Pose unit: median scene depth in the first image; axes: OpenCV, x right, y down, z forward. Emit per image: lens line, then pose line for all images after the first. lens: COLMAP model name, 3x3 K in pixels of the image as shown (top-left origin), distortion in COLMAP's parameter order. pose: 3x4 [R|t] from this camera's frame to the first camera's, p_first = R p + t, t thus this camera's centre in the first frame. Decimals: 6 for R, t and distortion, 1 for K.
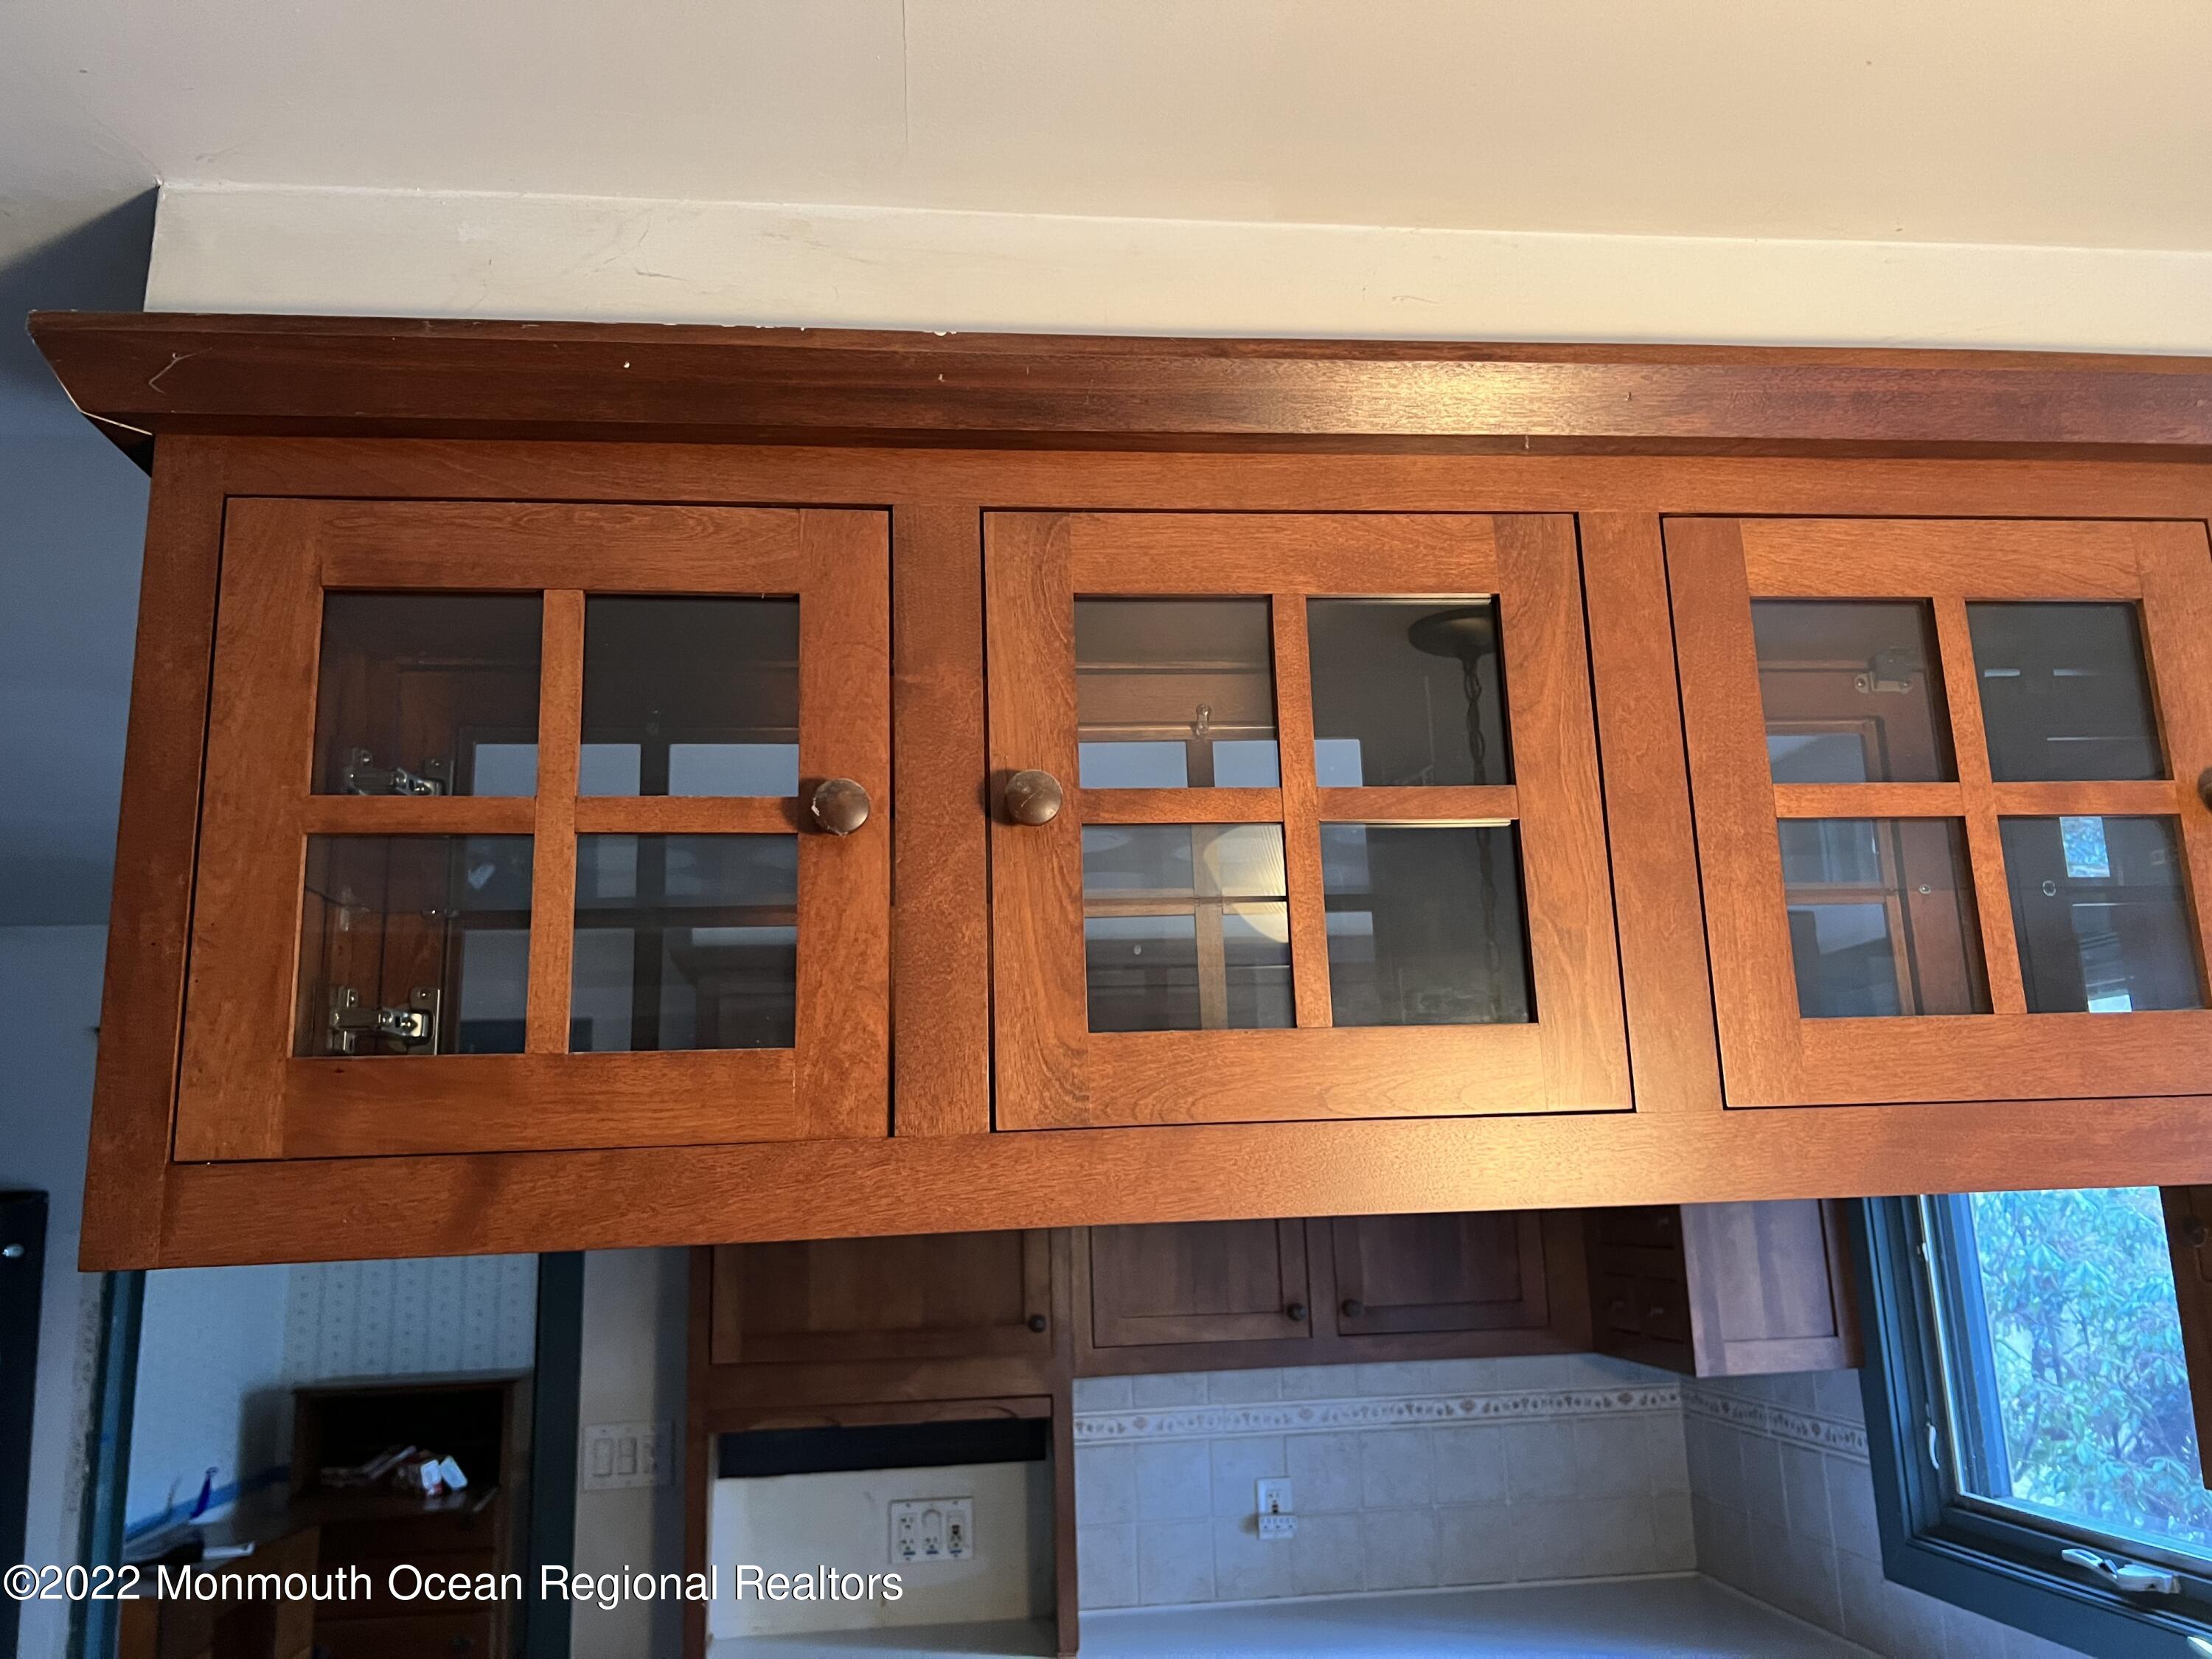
lens RADIAL K [[1658.9, 0, 1120.7], [0, 1658.9, 816.6], [0, 0, 1]] dist [0.026682, -0.011424]
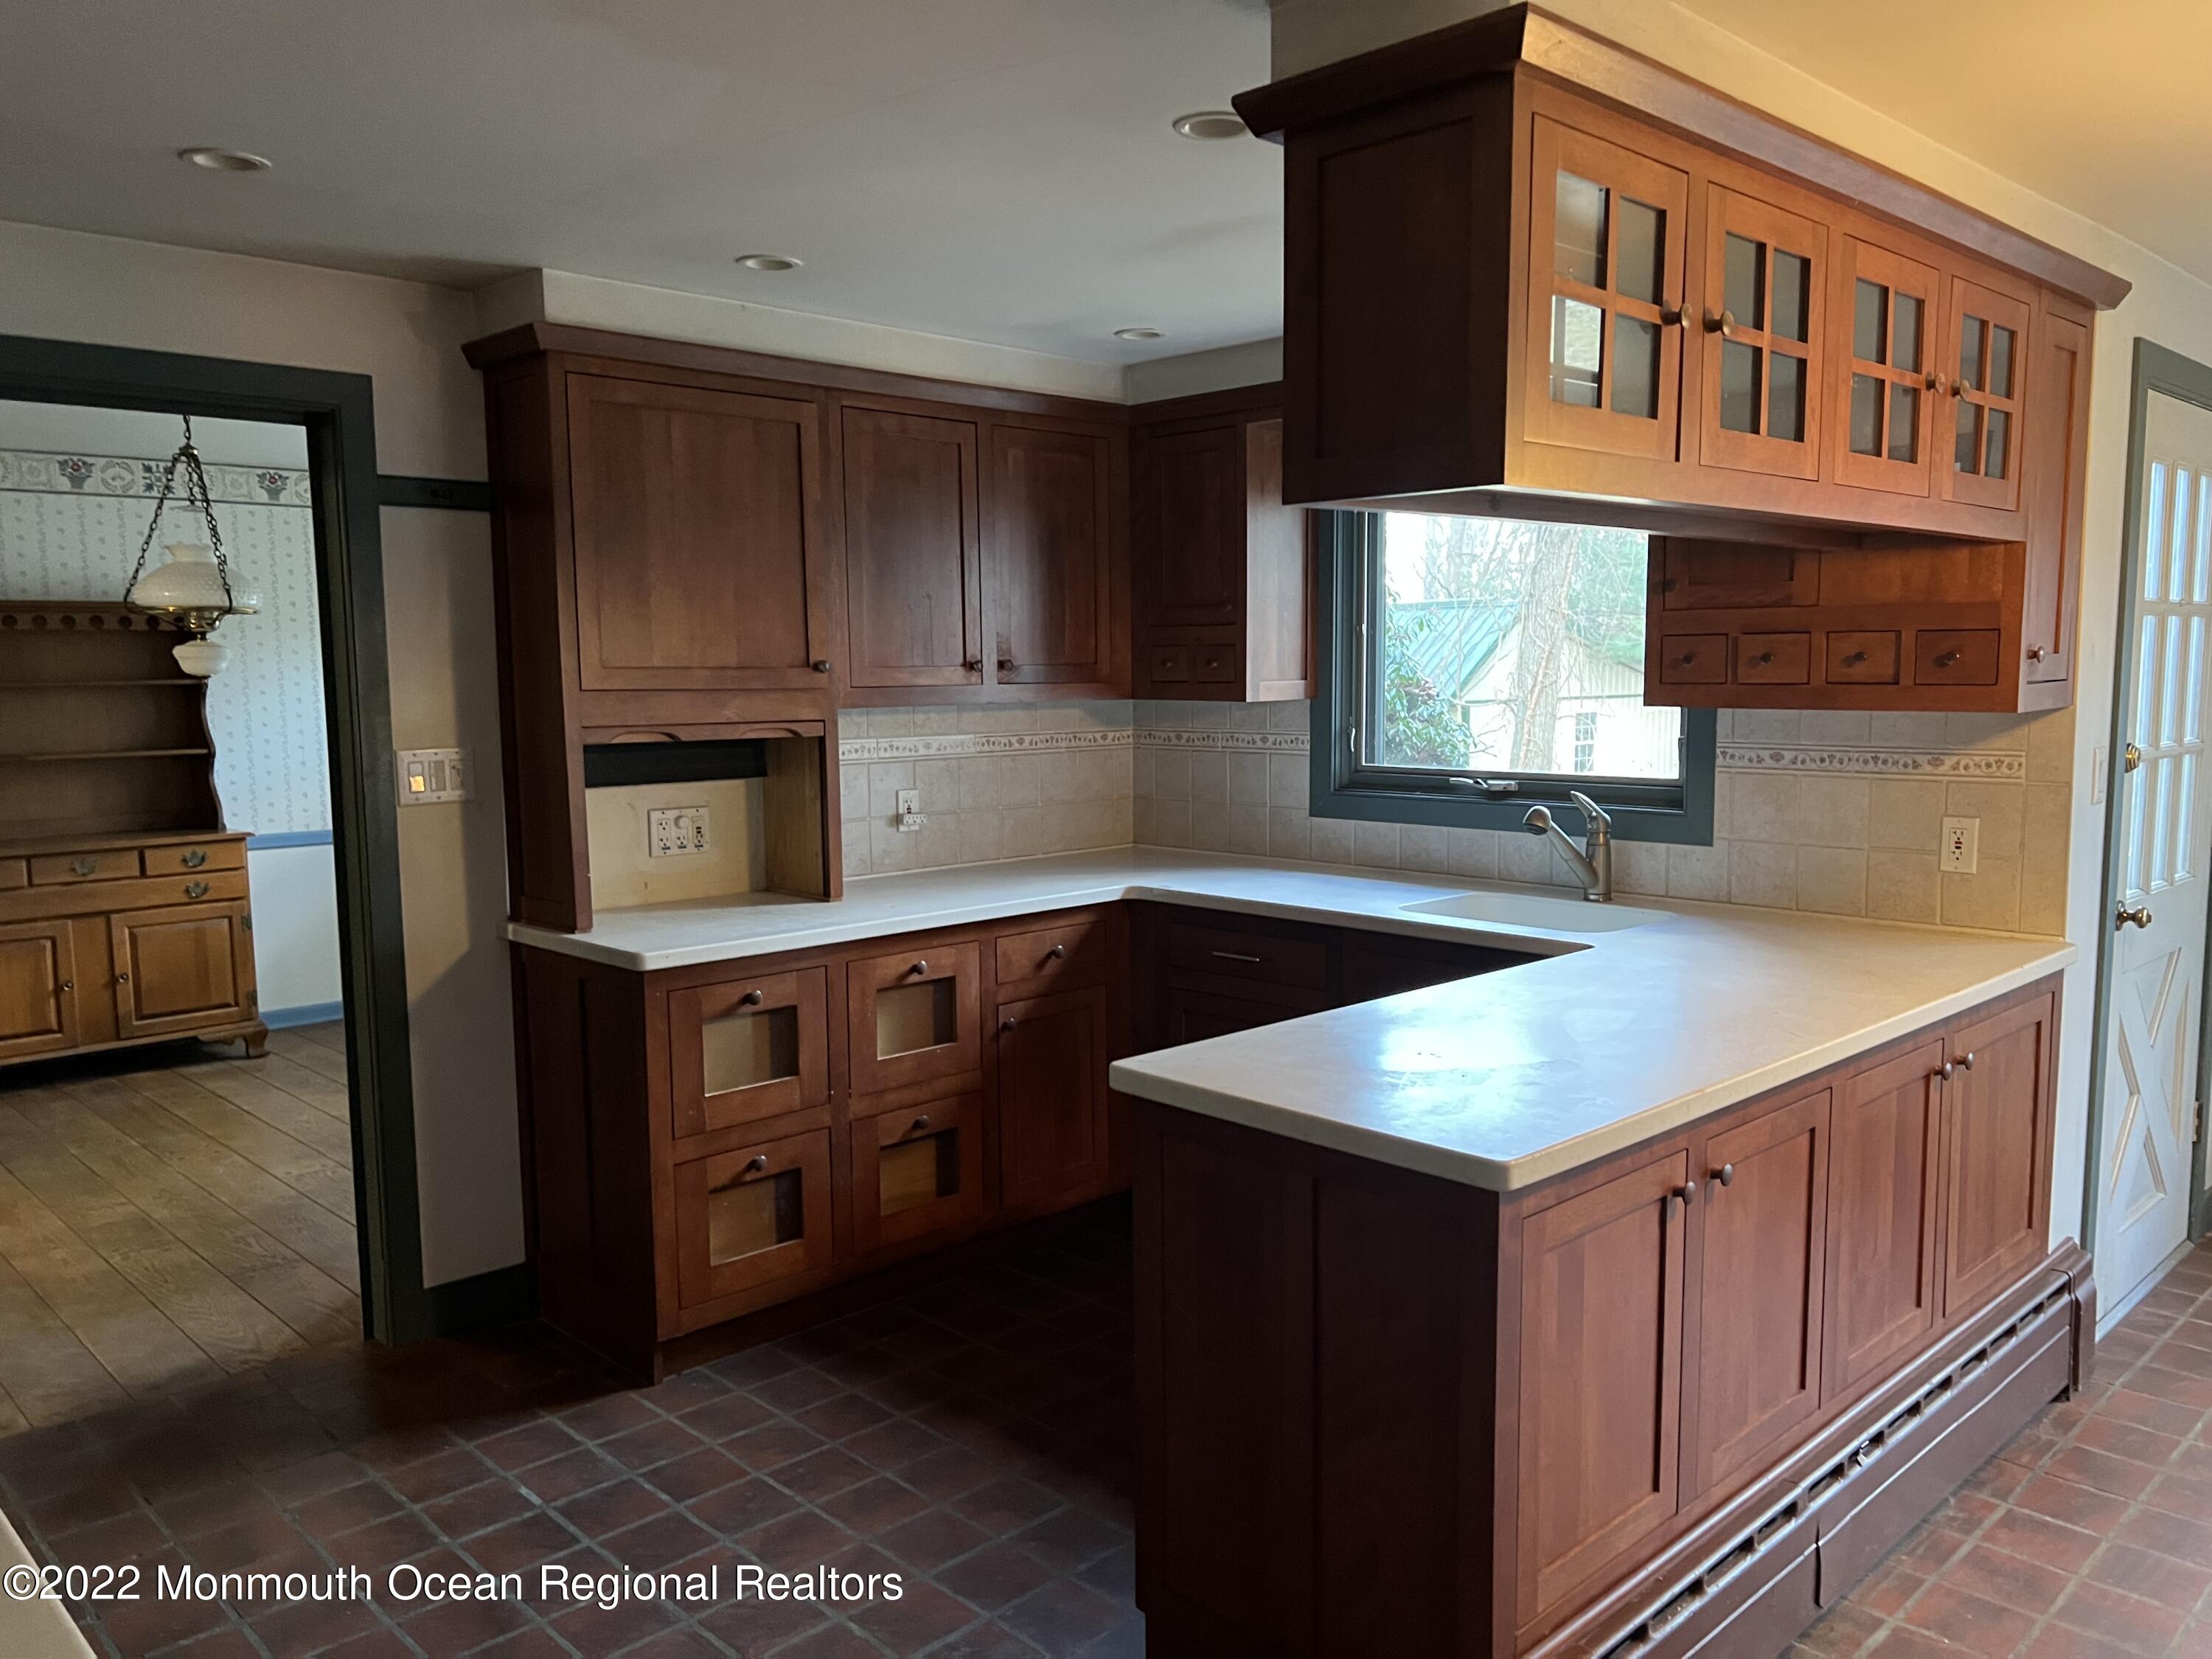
lens RADIAL K [[1658.9, 0, 1115.0], [0, 1658.9, 835.5], [0, 0, 1]] dist [0.026682, -0.011424]
pose [[0.791015, -0.034129, 0.610844, -0.625091], [-0.156540, 0.953915, 0.256009, 0.060894], [-0.591431, -0.298129, 0.749219, -0.132619]]
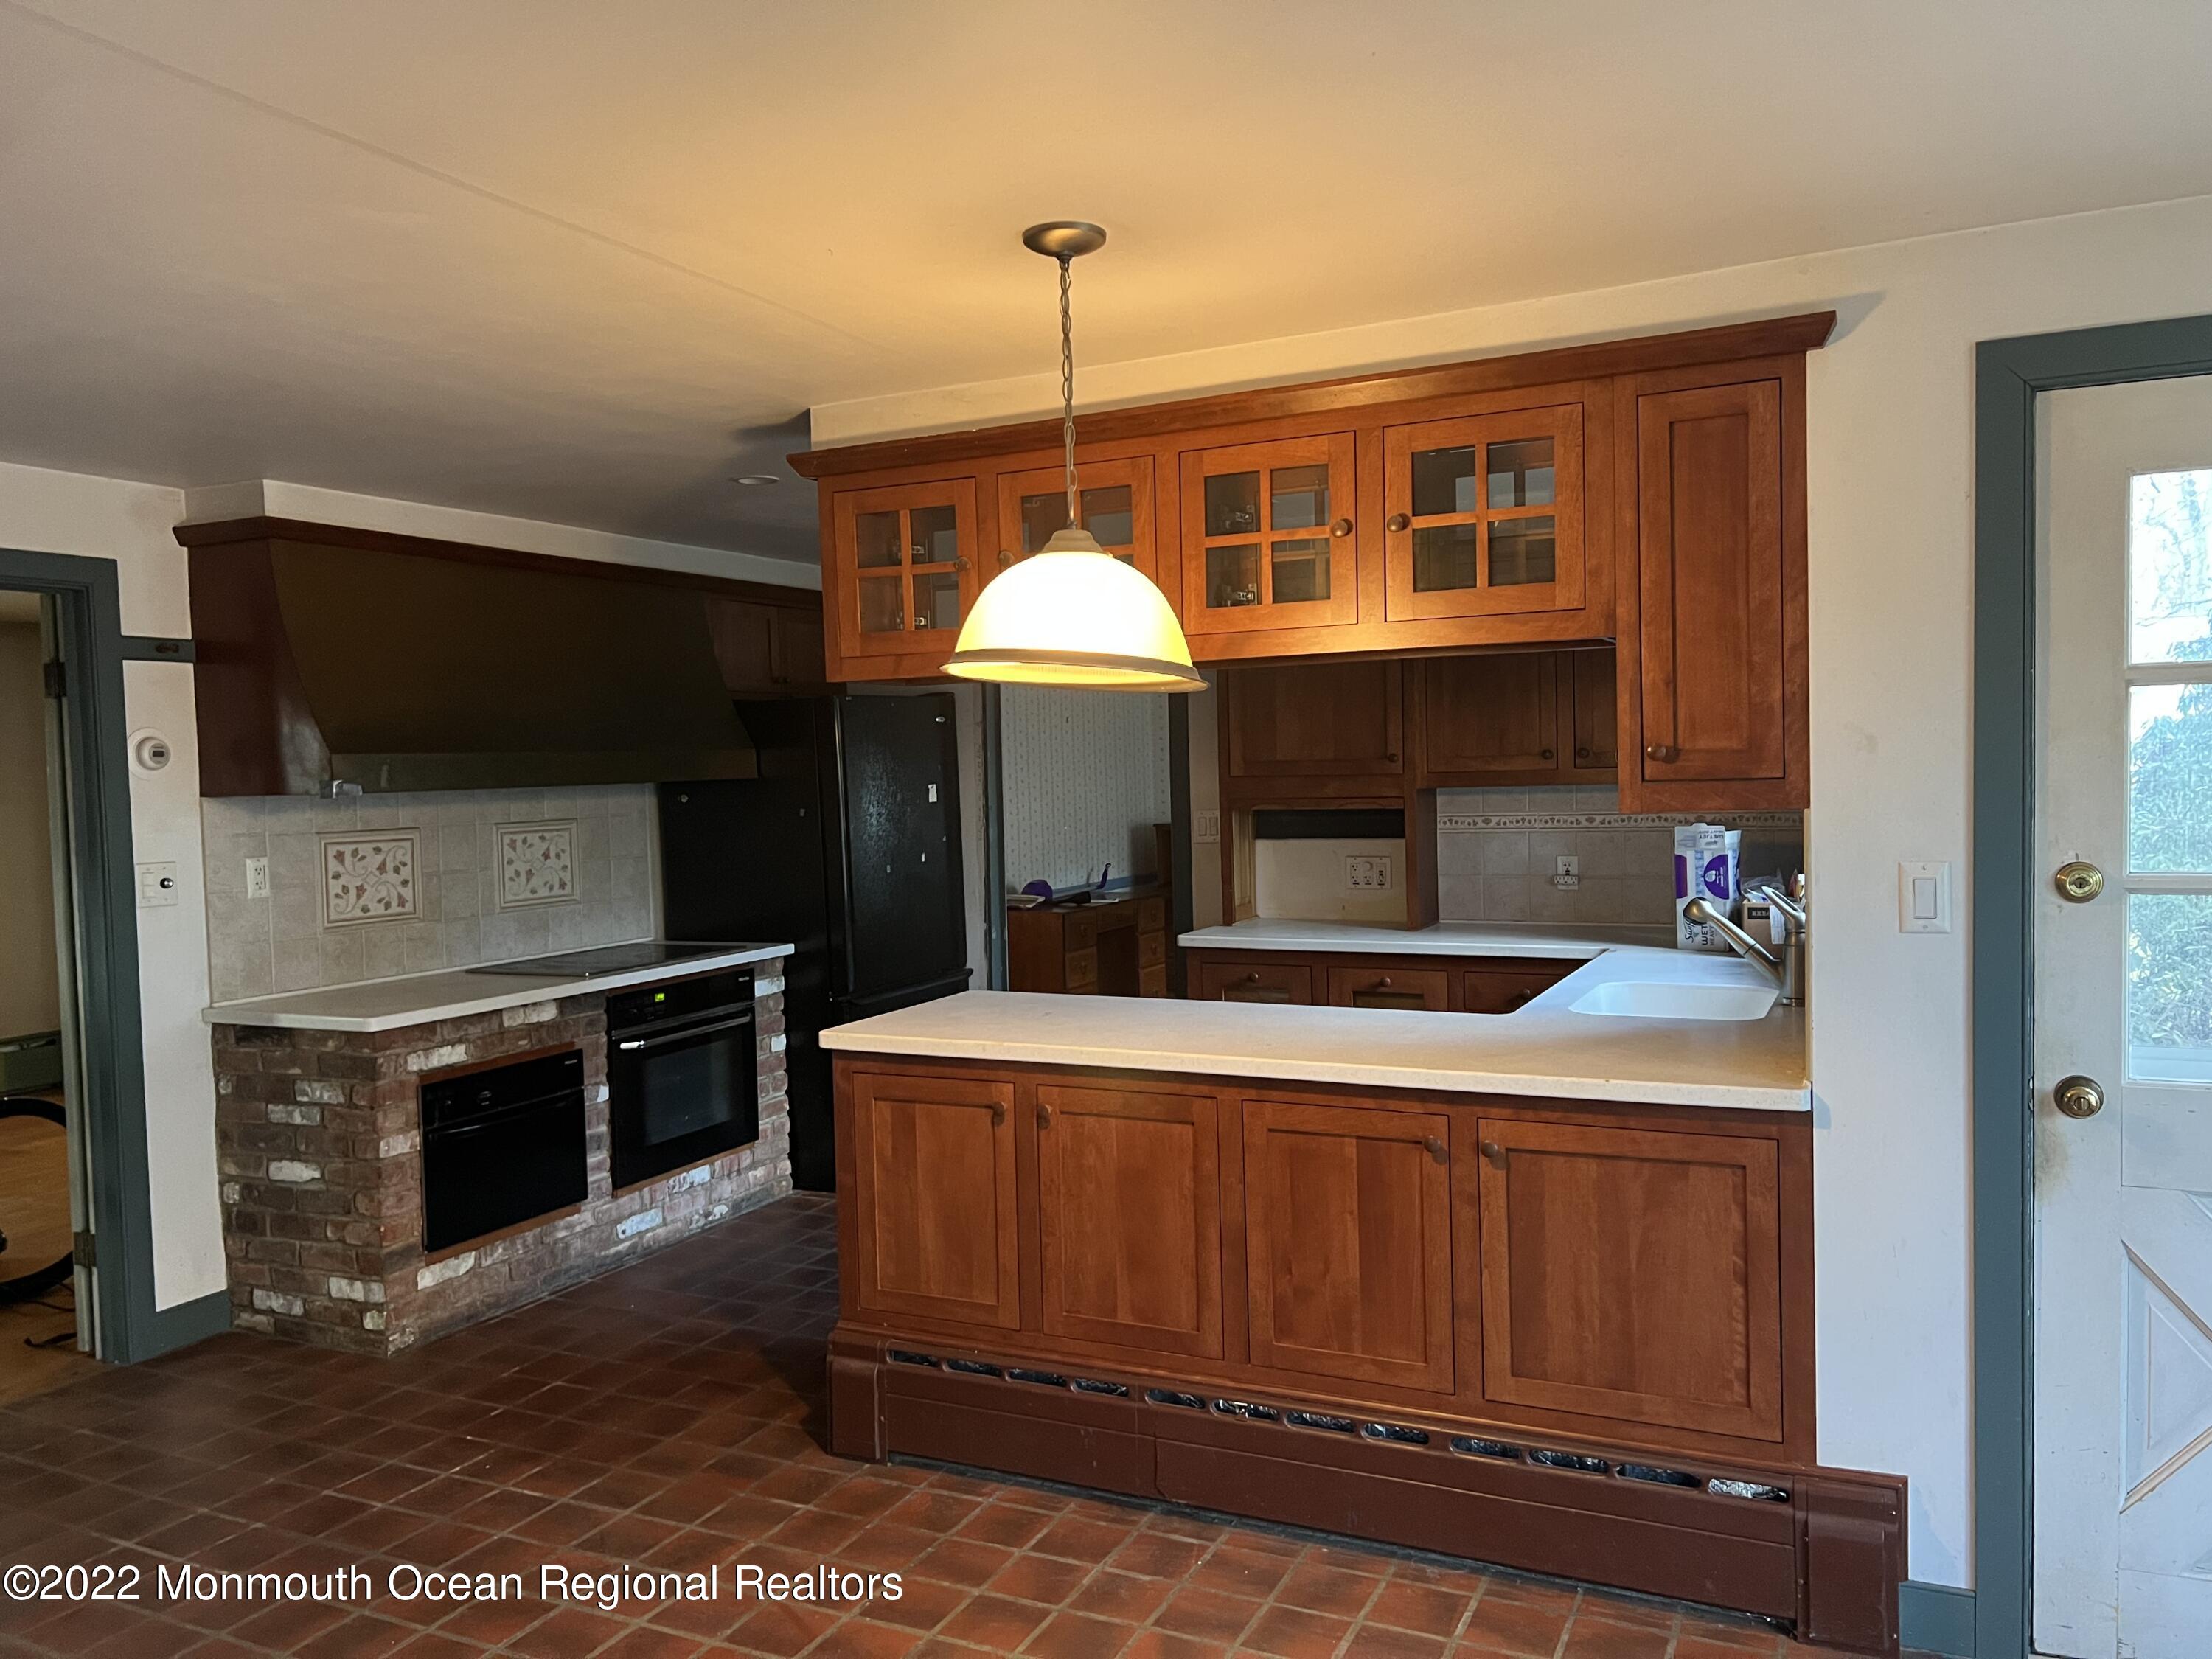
lens RADIAL K [[1658.9, 0, 1094.0], [0, 1658.9, 817.2], [0, 0, 1]] dist [0.026682, -0.011424]
pose [[0.838630, 0.030319, -0.543858, 0.612741], [0.119498, 0.963886, 0.238000, -0.089434], [0.531433, -0.264583, 0.804720, -0.581065]]
